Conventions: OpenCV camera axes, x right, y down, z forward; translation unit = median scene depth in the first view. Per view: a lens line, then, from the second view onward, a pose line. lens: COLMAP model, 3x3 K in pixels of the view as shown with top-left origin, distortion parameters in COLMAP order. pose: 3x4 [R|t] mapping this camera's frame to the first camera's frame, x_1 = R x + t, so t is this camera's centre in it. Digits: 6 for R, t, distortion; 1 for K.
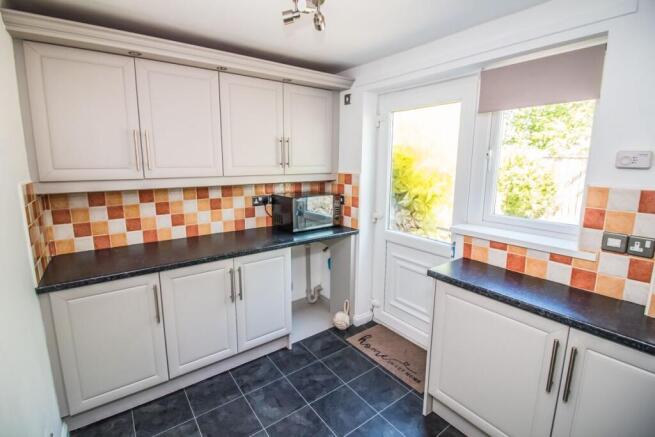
lens RADIAL K [[301.7, 0, 321.8], [0, 301.7, 211.2], [0, 0, 1]] dist [0.011642, -0.024090]
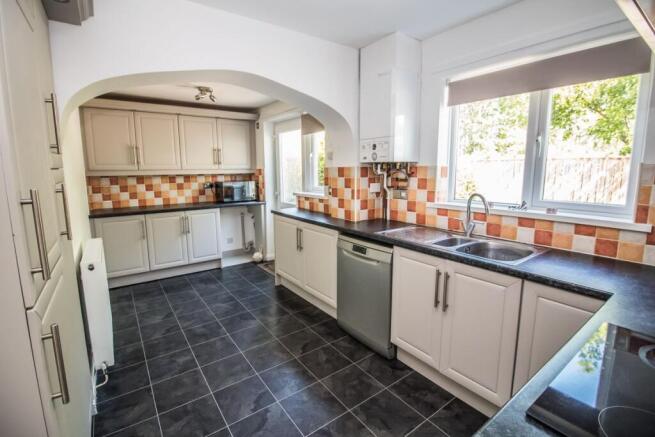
lens RADIAL K [[301.7, 0, 321.8], [0, 301.7, 211.2], [0, 0, 1]] dist [0.011642, -0.024090]
pose [[0.999869, -0.009913, -0.012757, 0.521085], [0.009563, 0.999585, -0.027184, 0.186837], [0.013021, 0.027059, 0.999549, -0.783596]]
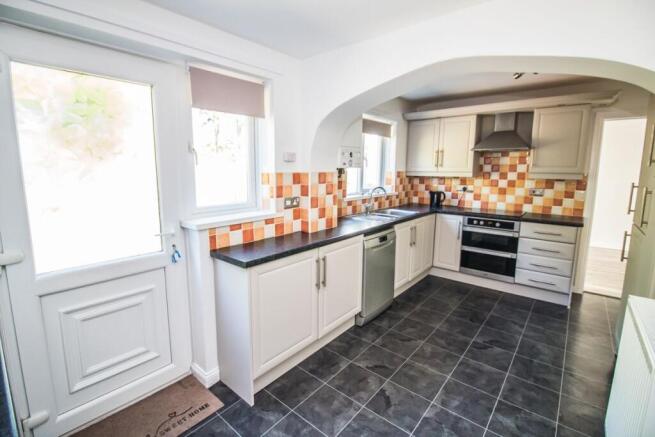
lens RADIAL K [[301.7, 0, 321.8], [0, 301.7, 211.2], [0, 0, 1]] dist [0.011642, -0.024090]
pose [[-0.235220, -0.136482, 0.962312, -0.463415], [0.159308, 0.971288, 0.176695, -0.075975], [-0.958797, 0.194866, -0.206724, 0.663577]]
